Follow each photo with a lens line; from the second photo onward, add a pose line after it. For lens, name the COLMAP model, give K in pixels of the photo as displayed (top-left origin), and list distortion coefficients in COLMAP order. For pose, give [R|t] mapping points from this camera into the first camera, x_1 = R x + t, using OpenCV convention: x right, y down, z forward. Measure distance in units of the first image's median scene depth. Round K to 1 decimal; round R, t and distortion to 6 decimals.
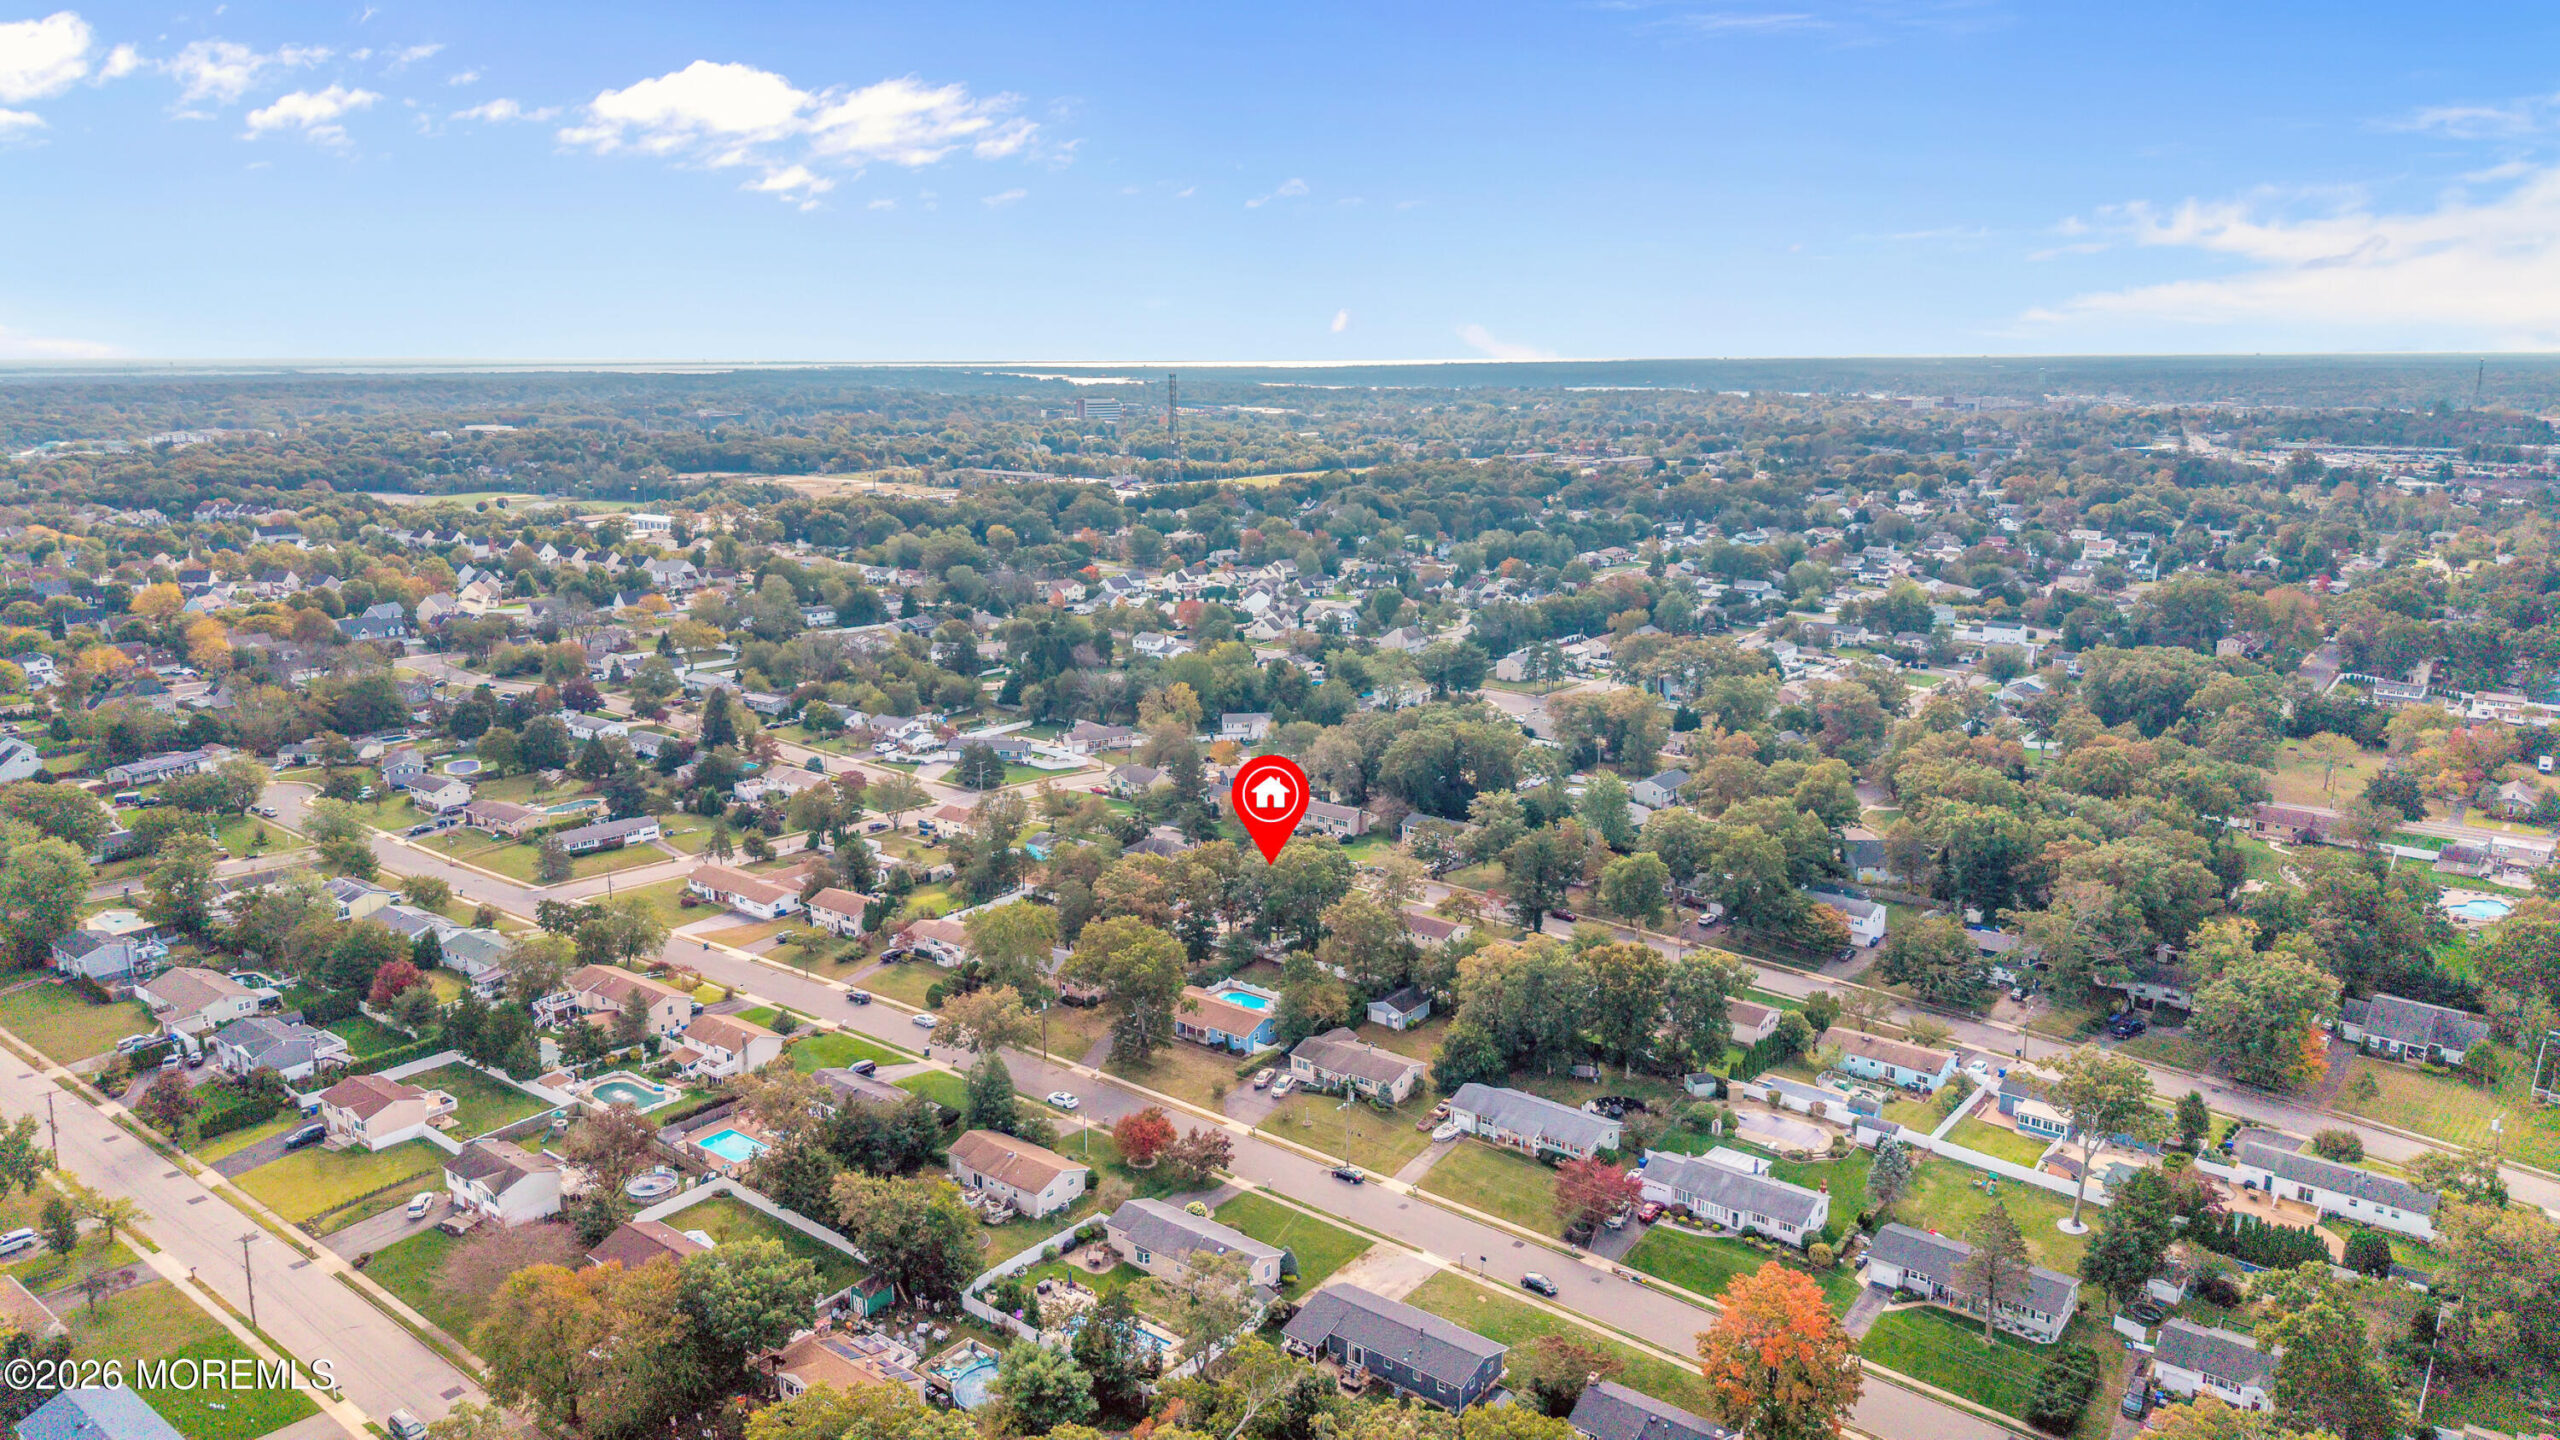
lens RADIAL K [[1709.0, 0, 1280.0], [0, 1709.0, 720.0], [0, 0, 1]] dist [0.013239, -0.004827]
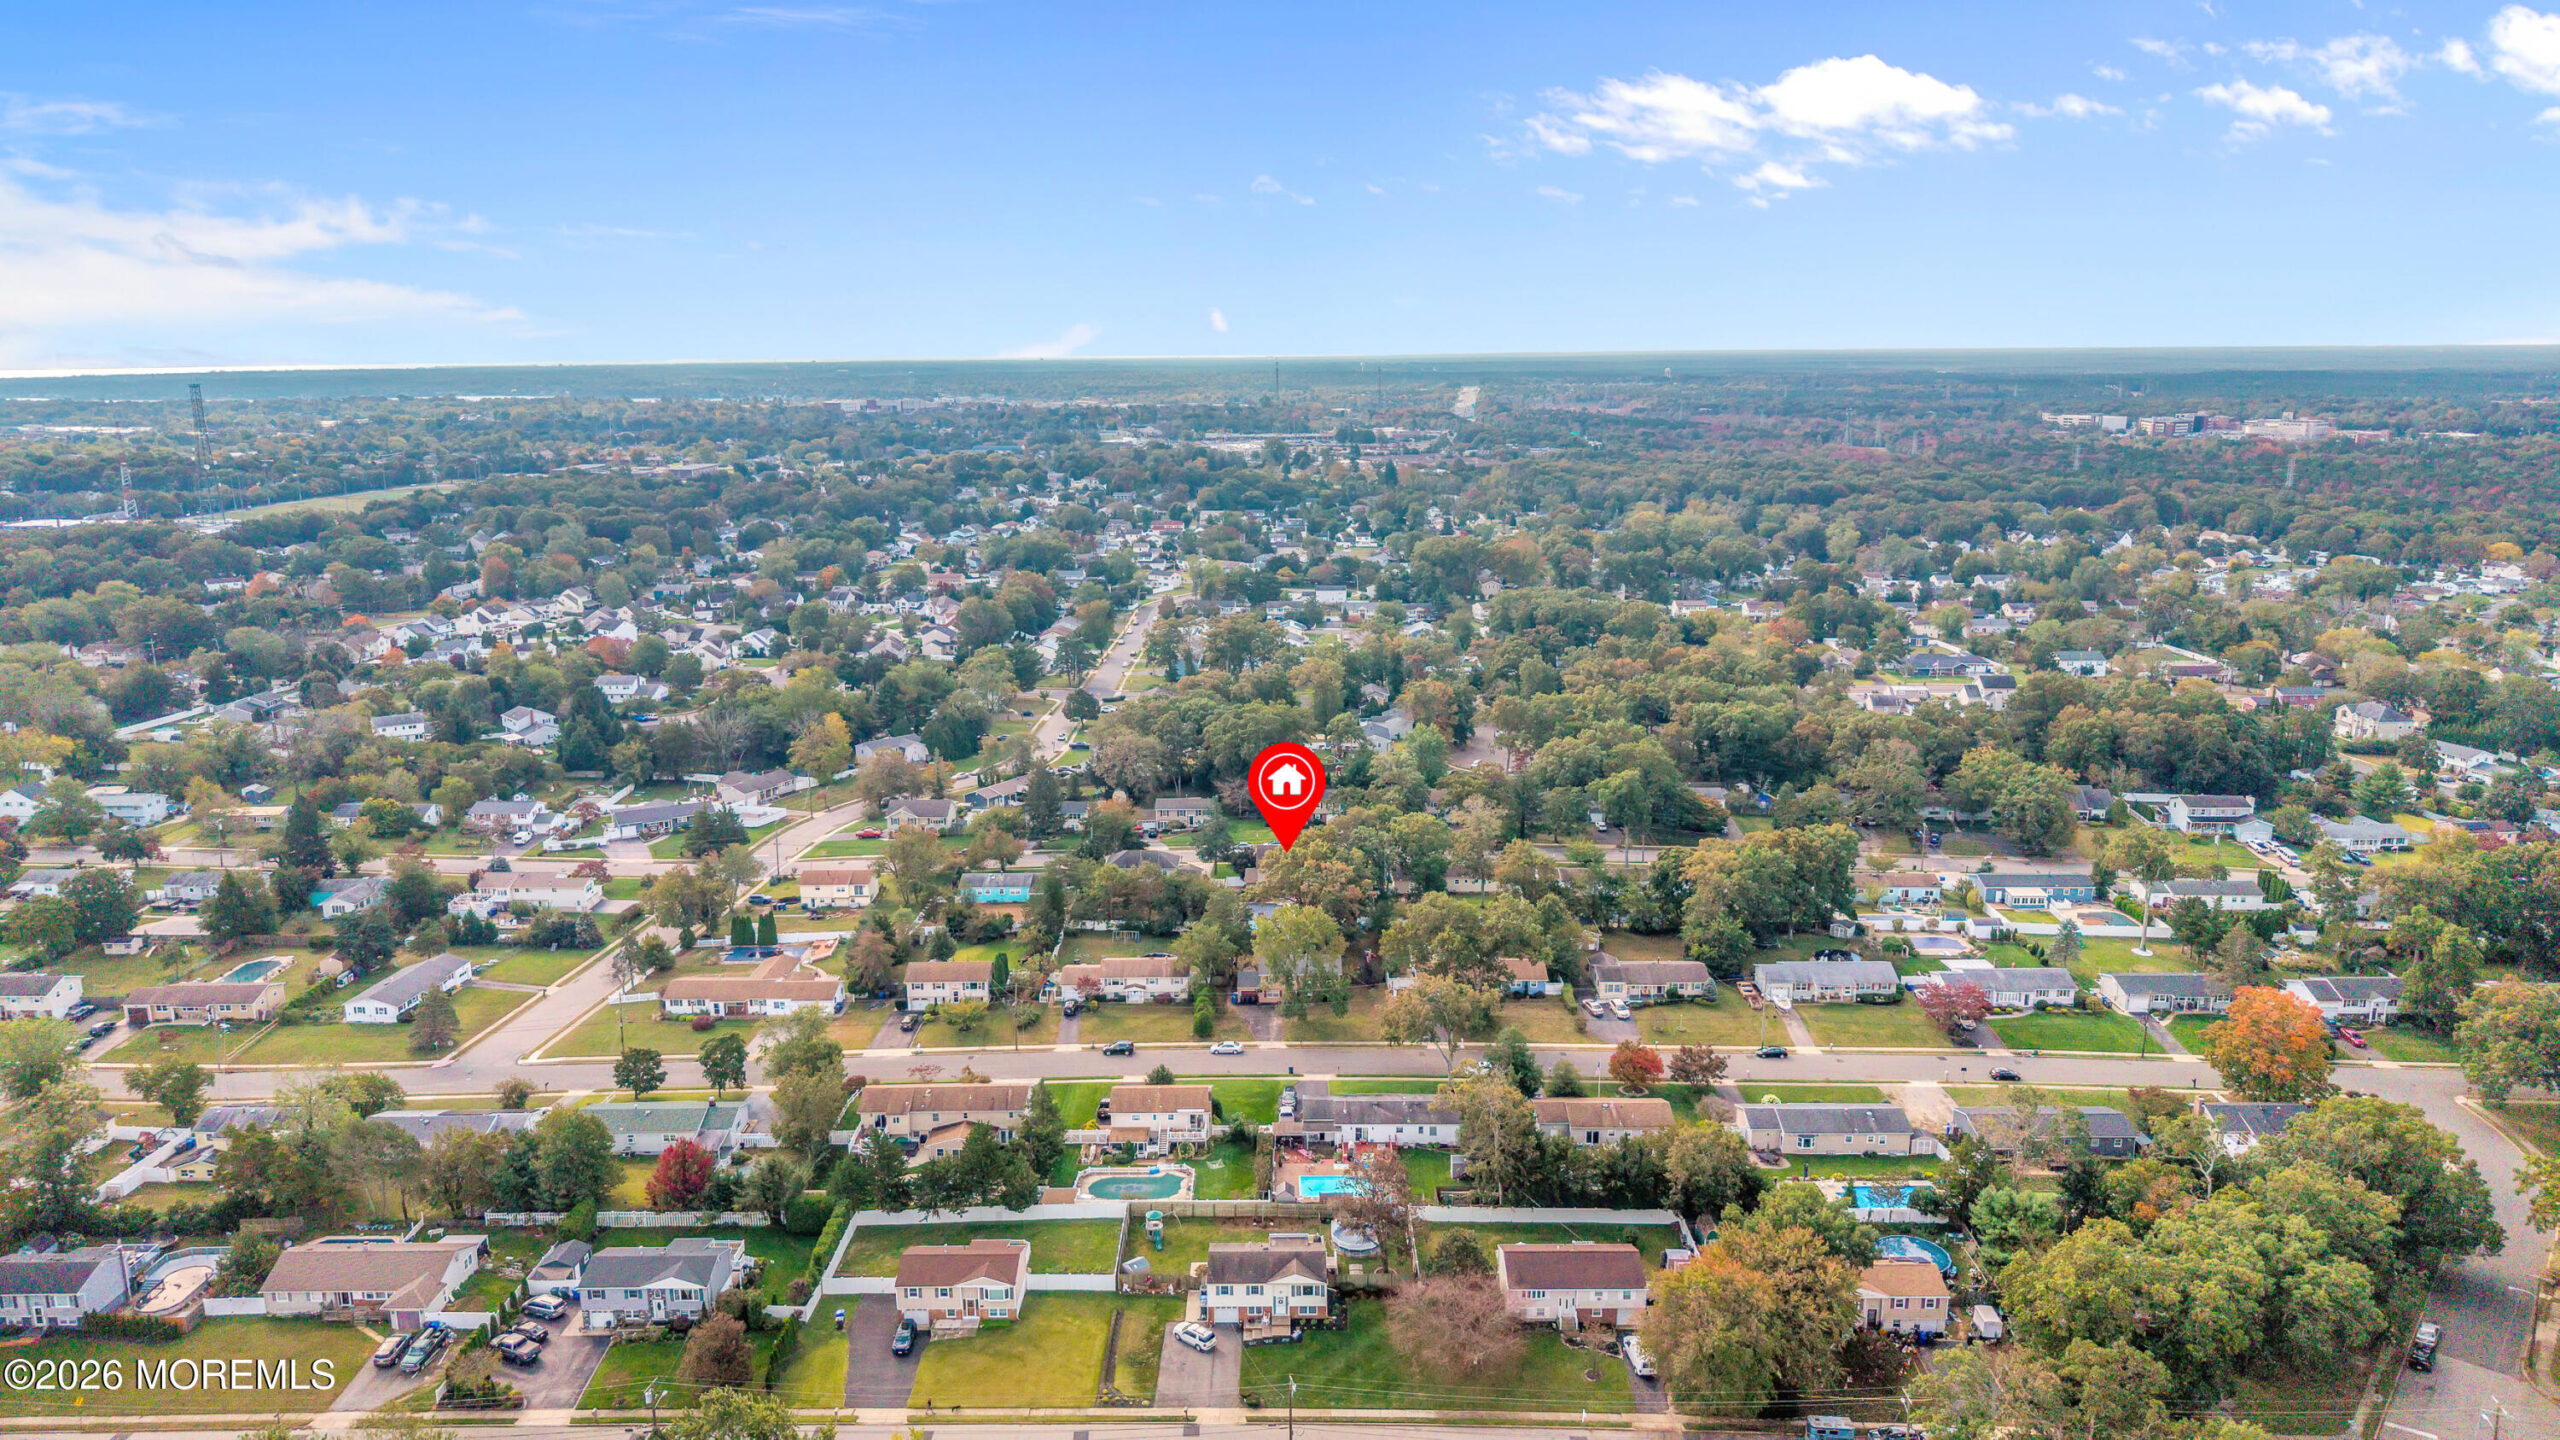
lens RADIAL K [[1709.0, 0, 1280.0], [0, 1709.0, 720.0], [0, 0, 1]] dist [0.013239, -0.004827]
pose [[0.784882, -0.128678, 0.606137, -0.935793], [0.130538, 0.990584, 0.041261, -0.053706], [-0.605739, 0.046738, 0.794289, 0.270451]]
